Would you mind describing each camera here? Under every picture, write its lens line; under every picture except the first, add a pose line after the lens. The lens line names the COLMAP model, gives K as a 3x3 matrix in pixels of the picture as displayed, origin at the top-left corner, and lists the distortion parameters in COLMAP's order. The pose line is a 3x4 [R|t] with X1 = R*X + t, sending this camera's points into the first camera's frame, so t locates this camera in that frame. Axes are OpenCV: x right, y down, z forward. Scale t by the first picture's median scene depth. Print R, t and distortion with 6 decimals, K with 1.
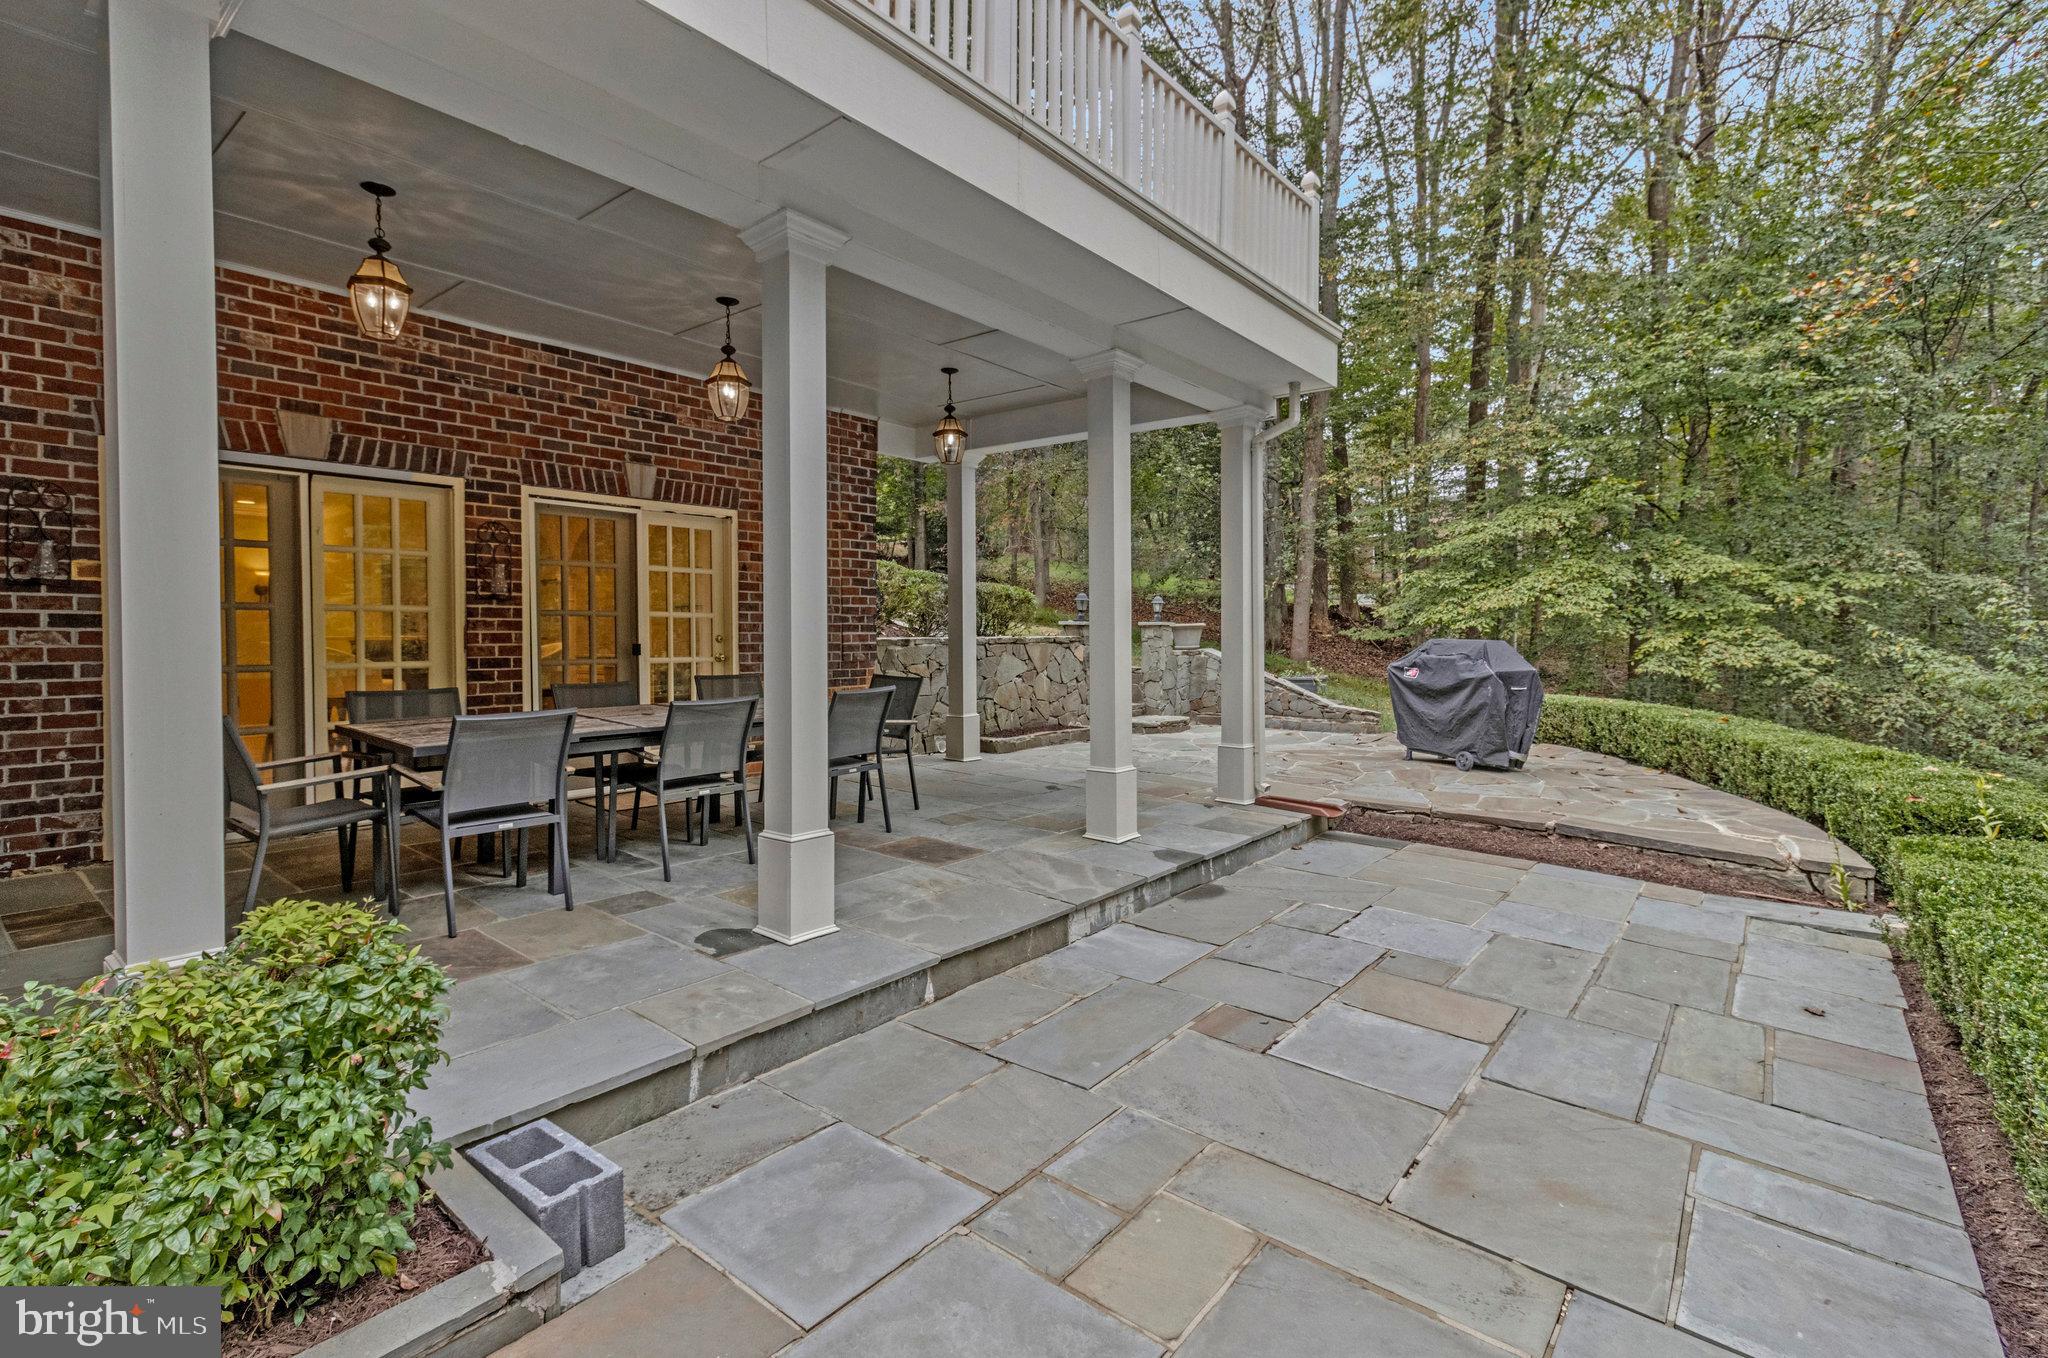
lens RADIAL K [[967.3, 0, 1022.0], [0, 967.3, 669.6], [0, 0, 1]] dist [-0.001115, -0.000143]
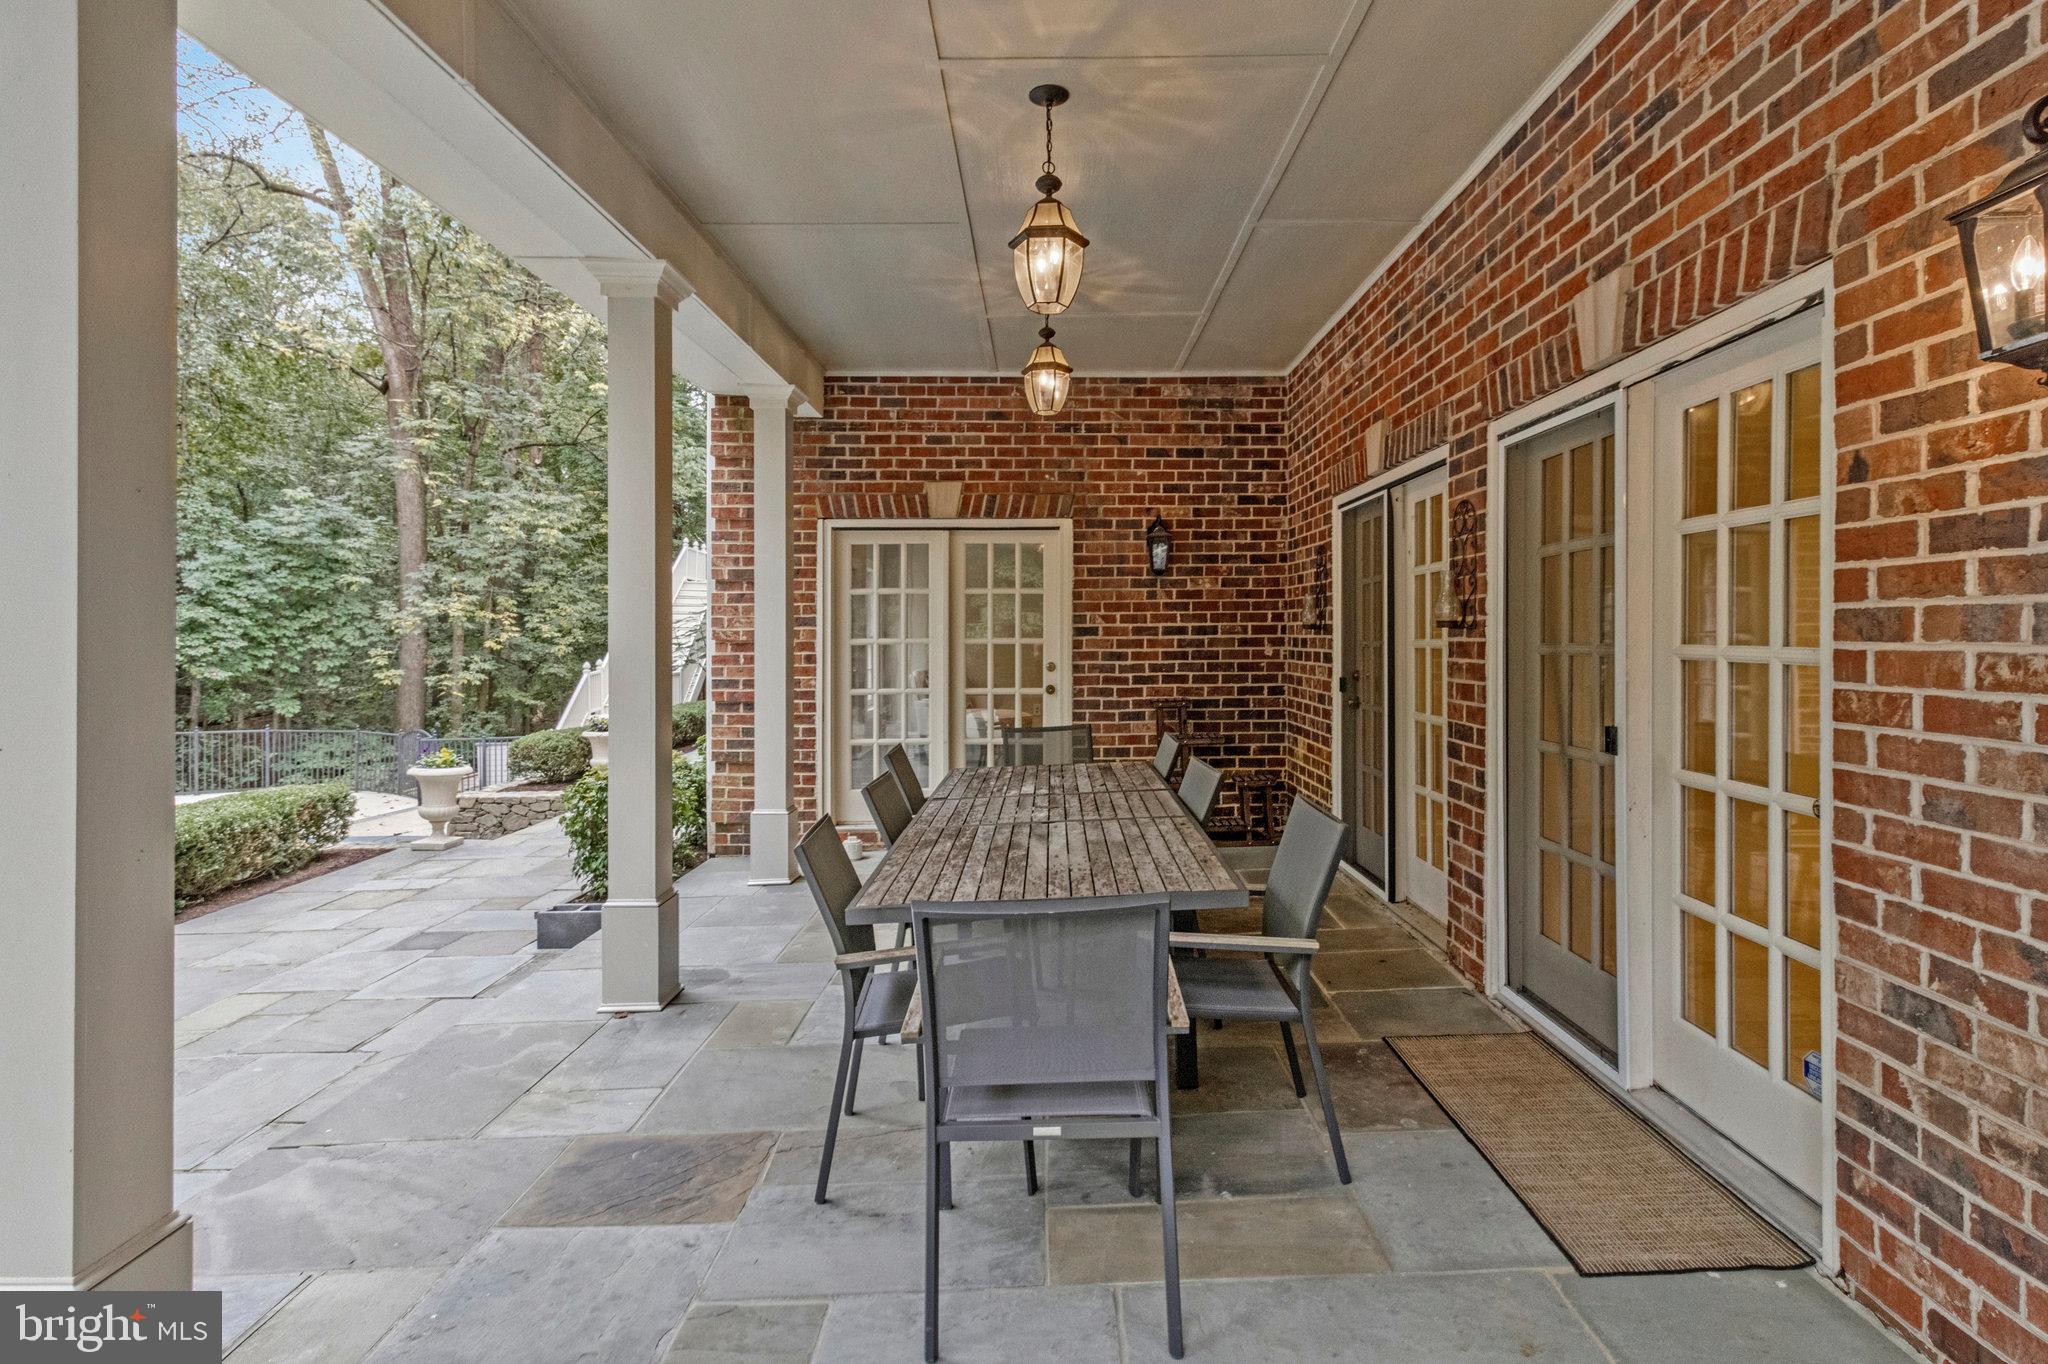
lens RADIAL K [[967.3, 0, 1031.2], [0, 967.3, 631.4], [0, 0, 1]] dist [-0.001115, -0.000143]
pose [[-0.772704, 0.003641, -0.634757, 0.042459], [-0.014797, 0.999608, 0.023747, -0.070065], [0.634595, 0.027742, -0.772347, 1.125525]]
